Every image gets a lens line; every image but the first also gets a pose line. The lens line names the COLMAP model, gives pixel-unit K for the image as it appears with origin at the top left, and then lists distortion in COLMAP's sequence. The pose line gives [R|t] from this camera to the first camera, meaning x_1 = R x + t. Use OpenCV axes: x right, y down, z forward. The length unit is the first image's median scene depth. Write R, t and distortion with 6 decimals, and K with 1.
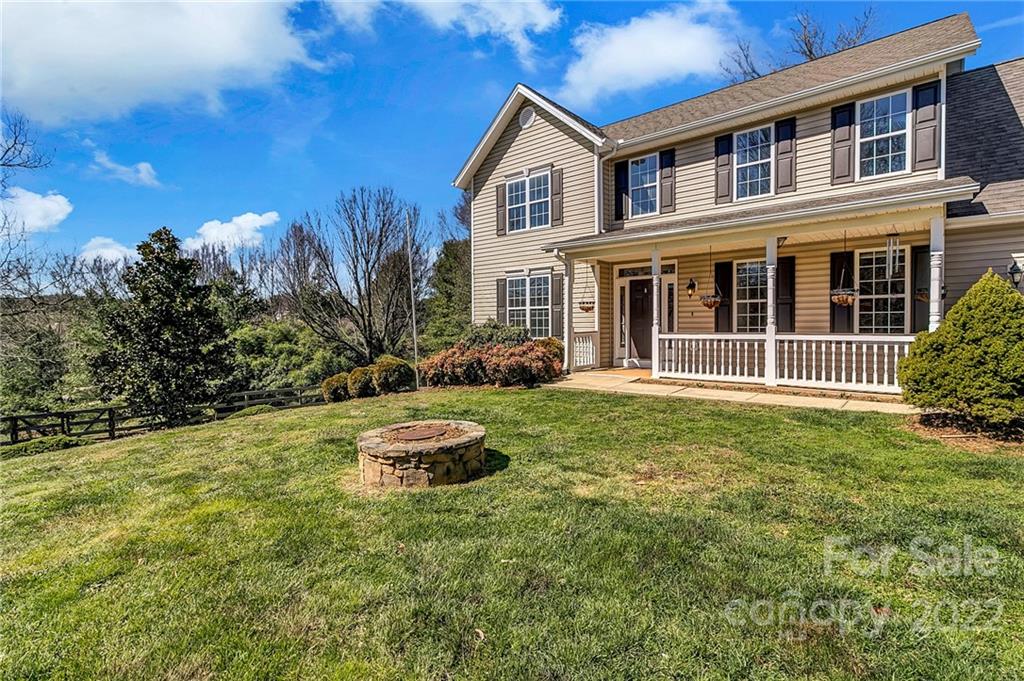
lens RADIAL K [[492.0, 0, 506.2], [0, 492.0, 333.9], [0, 0, 1]] dist [-0.000398, 0.001610]
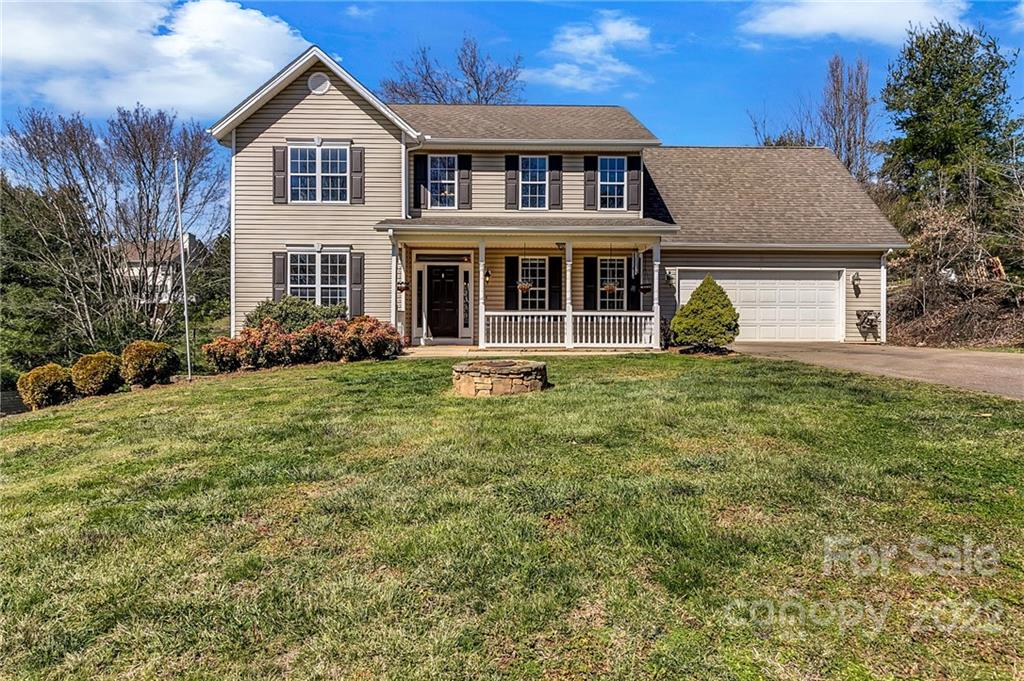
lens RADIAL K [[604.3, 0, 511.9], [0, 604.3, 331.5], [0, 0, 1]] dist [0.009419, 0.002969]
pose [[0.726080, 0.006571, 0.687579, -0.519065], [0.004376, 0.999890, -0.014177, 0.055507], [-0.687596, 0.013303, 0.725972, -0.090986]]
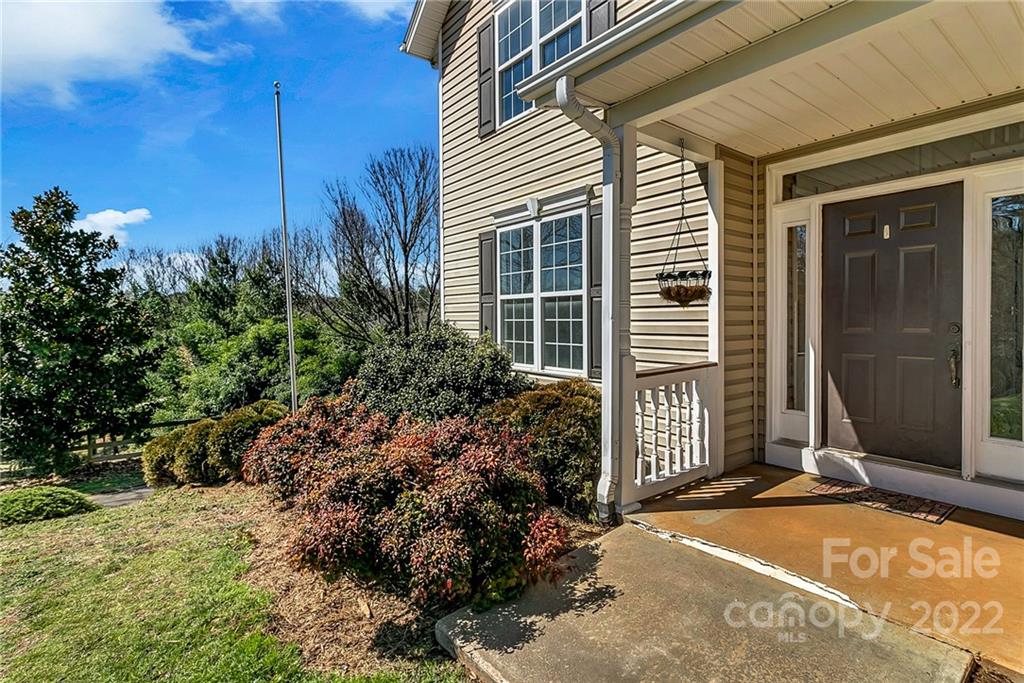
lens RADIAL K [[492.0, 0, 507.7], [0, 492.0, 331.0], [0, 0, 1]] dist [-0.000398, 0.001610]
pose [[0.982524, 0.001423, -0.186133, 0.106290], [0.000807, 0.999929, 0.011902, -0.029831], [0.186137, -0.011844, 0.982452, 0.632420]]
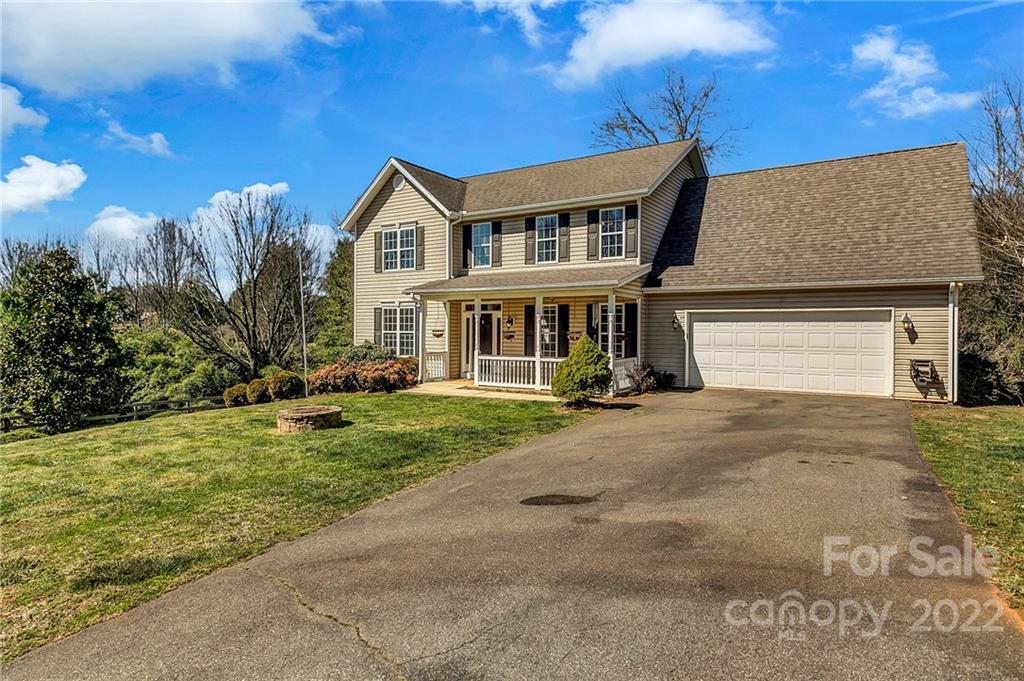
lens RADIAL K [[604.3, 0, 507.2], [0, 604.3, 334.0], [0, 0, 1]] dist [0.009419, 0.002969]
pose [[0.989822, 0.010677, 0.141911, 0.110057], [-0.009329, 0.999905, -0.010157, -0.037577], [-0.142006, 0.008730, 0.989827, -0.628361]]
